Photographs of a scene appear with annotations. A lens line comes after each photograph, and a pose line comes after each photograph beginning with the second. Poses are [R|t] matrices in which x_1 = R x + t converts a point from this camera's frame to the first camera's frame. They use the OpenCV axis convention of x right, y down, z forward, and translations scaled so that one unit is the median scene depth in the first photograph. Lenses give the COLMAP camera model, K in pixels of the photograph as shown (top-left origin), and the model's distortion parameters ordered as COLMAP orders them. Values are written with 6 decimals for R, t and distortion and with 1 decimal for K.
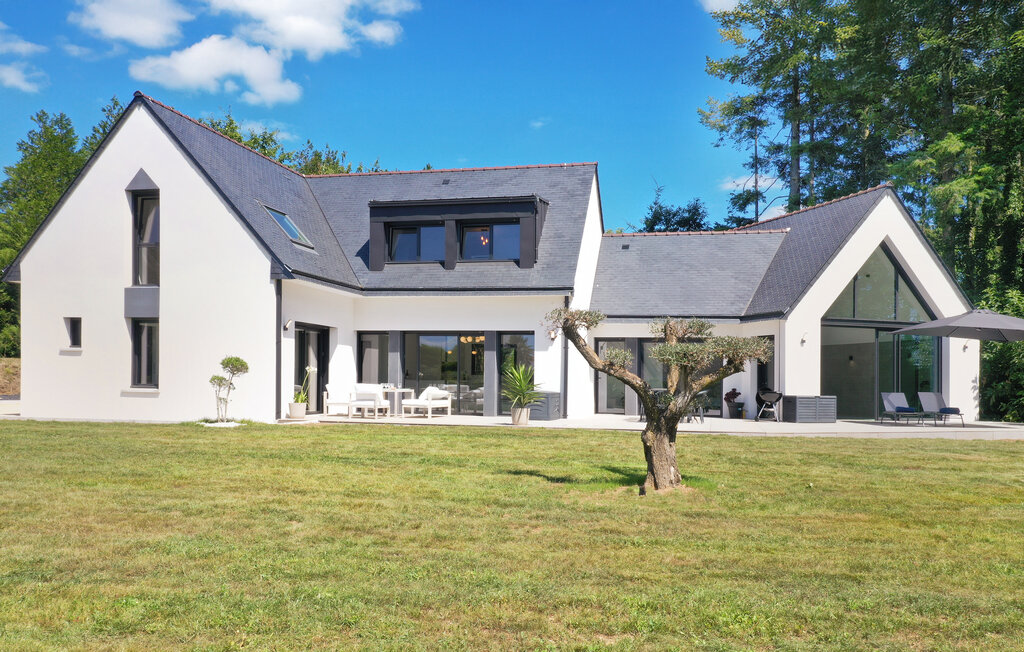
lens RADIAL K [[832.1, 0, 512.6], [0, 832.1, 371.2], [0, 0, 1]] dist [0.003851, 0.004886]
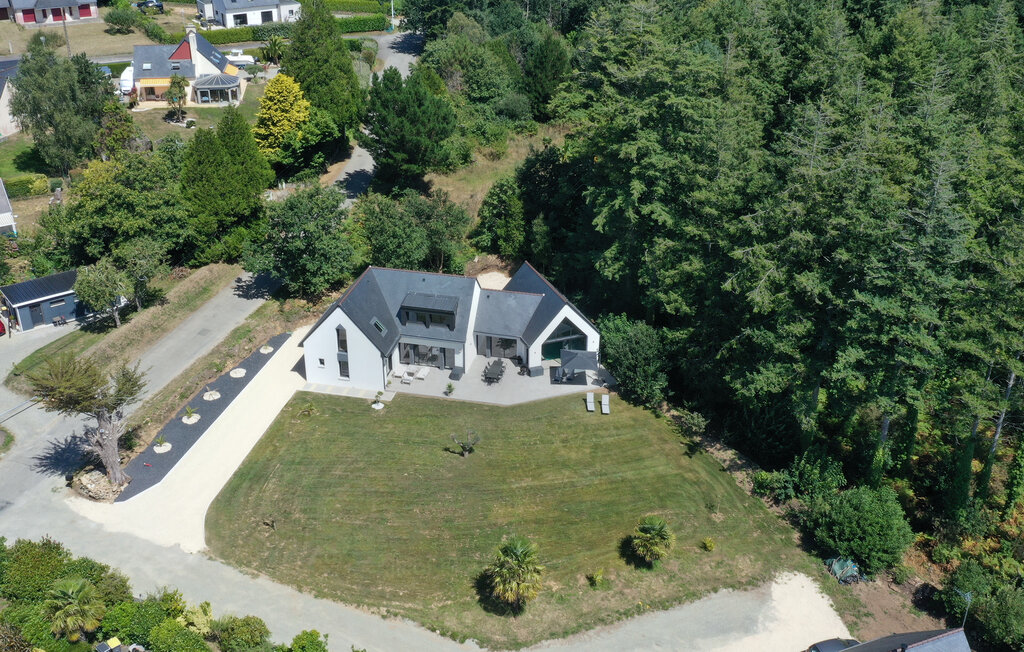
lens RADIAL K [[888.7, 0, 512.0], [0, 888.7, 326.0], [0, 0, 1]] dist [0.006078, -0.085474]
pose [[0.999205, -0.008990, 0.038838, 0.115801], [-0.008947, 0.898820, 0.438227, -1.652912], [-0.038848, -0.438226, 0.898025, -2.099981]]
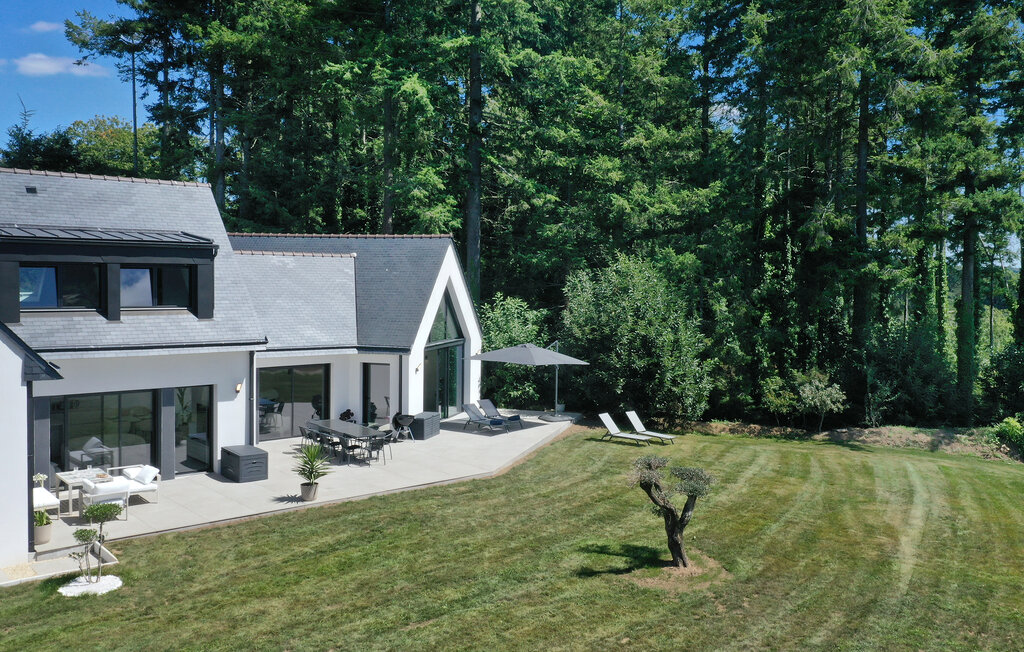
lens RADIAL K [[889.5, 0, 573.8], [0, 889.5, 325.6], [0, 0, 1]] dist [0.001924, 0.000062]
pose [[0.562132, -0.050801, 0.825486, -0.589372], [0.005441, 0.998317, 0.057733, -0.170976], [-0.827030, -0.027962, 0.561462, 0.078614]]
